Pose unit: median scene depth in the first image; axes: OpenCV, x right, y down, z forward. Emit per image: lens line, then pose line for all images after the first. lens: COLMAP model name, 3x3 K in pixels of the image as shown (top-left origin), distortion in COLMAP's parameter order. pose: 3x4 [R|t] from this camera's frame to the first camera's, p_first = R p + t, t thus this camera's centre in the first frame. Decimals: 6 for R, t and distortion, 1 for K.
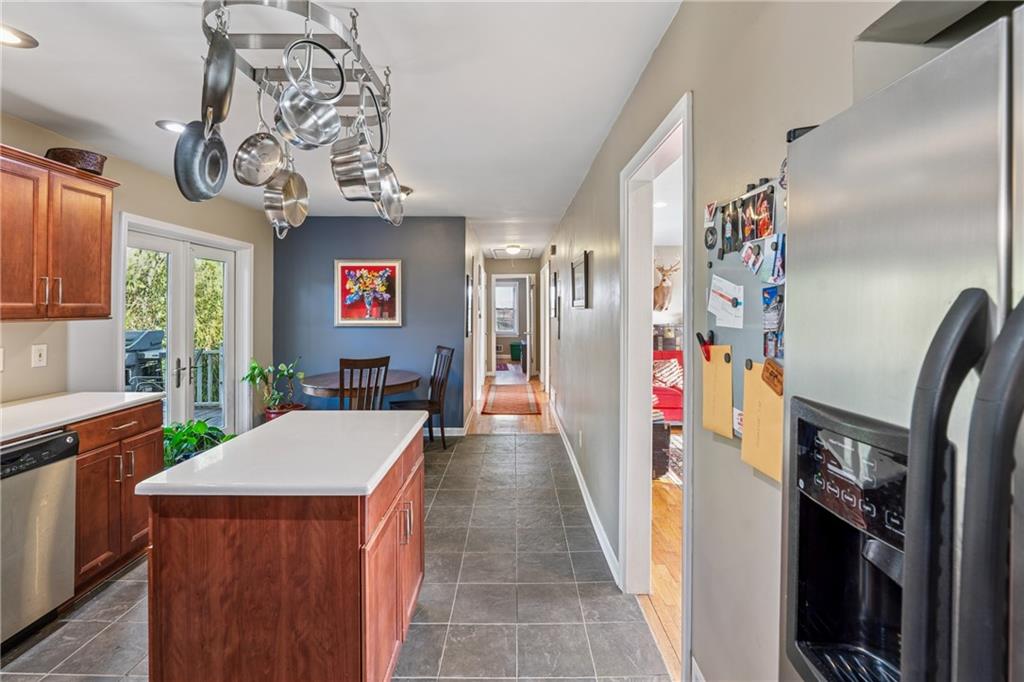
lens RADIAL K [[458.0, 0, 509.1], [0, 458.0, 315.4], [0, 0, 1]] dist [-0.008783, -0.000027]
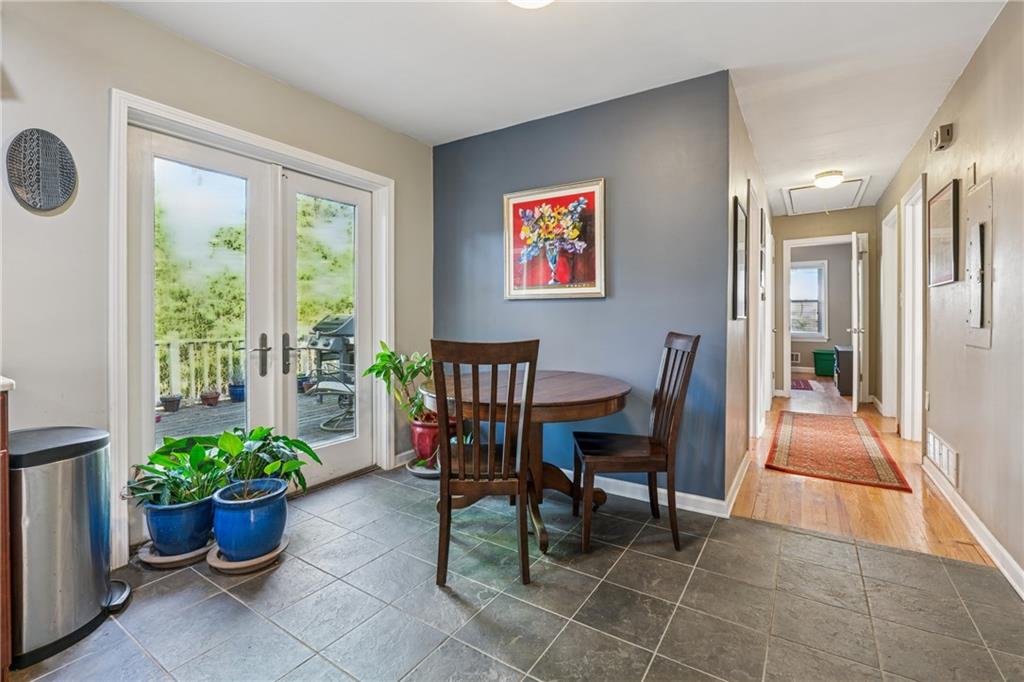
lens RADIAL K [[458.0, 0, 509.1], [0, 458.0, 315.4], [0, 0, 1]] dist [-0.008783, -0.000027]
pose [[0.841164, -0.000394, -0.540780, -0.029207], [-0.008528, 0.999866, -0.013994, 0.054700], [0.540713, 0.016383, 0.841048, 0.460518]]
